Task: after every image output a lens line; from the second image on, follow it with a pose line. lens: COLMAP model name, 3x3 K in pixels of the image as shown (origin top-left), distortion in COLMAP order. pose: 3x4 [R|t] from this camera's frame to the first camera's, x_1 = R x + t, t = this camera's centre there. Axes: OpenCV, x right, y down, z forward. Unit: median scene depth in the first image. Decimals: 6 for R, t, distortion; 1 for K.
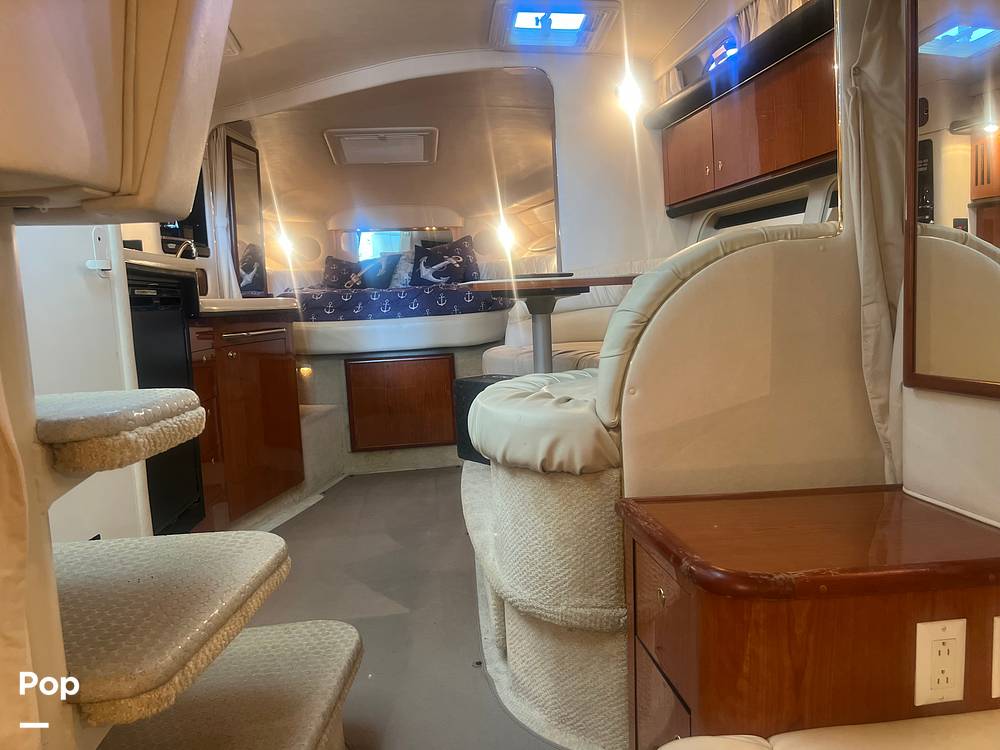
lens RADIAL K [[747.9, 0, 500.0], [0, 747.9, 375.0], [0, 0, 1]] dist [0.112594, 0.000346]
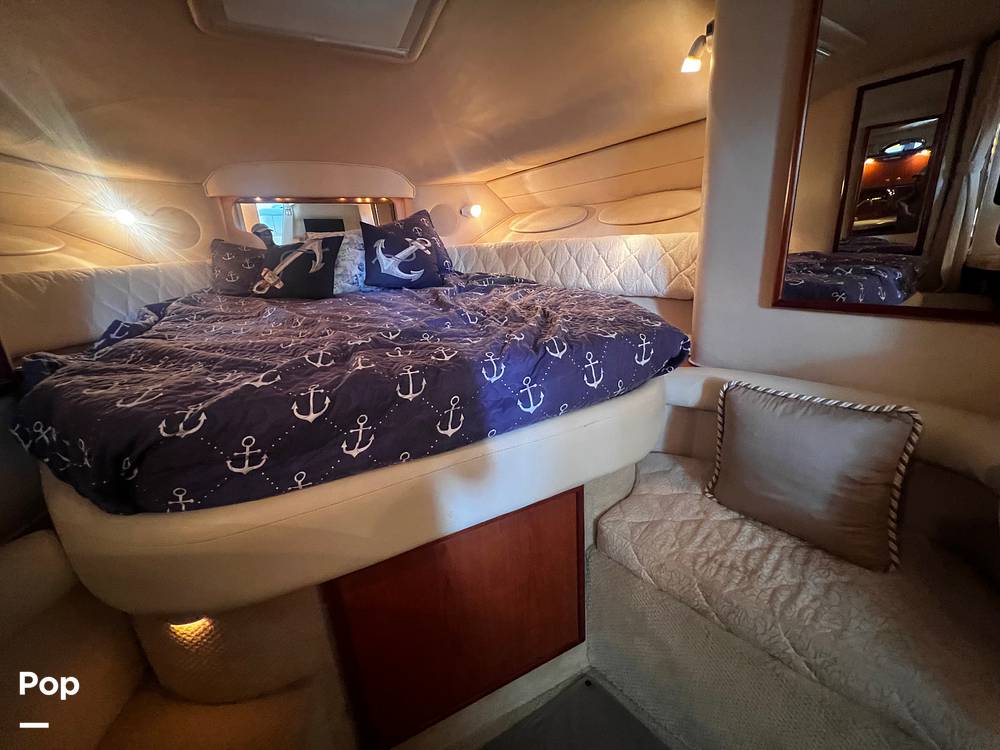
lens RADIAL K [[404.1, 0, 497.7], [0, 404.1, 373.8], [0, 0, 1]] dist [-0.000656, -0.000155]
pose [[0.936388, -0.111508, 0.332780, -0.135831], [0.051724, 0.981677, 0.183397, -0.100367], [-0.347133, -0.154518, 0.924999, 0.608866]]
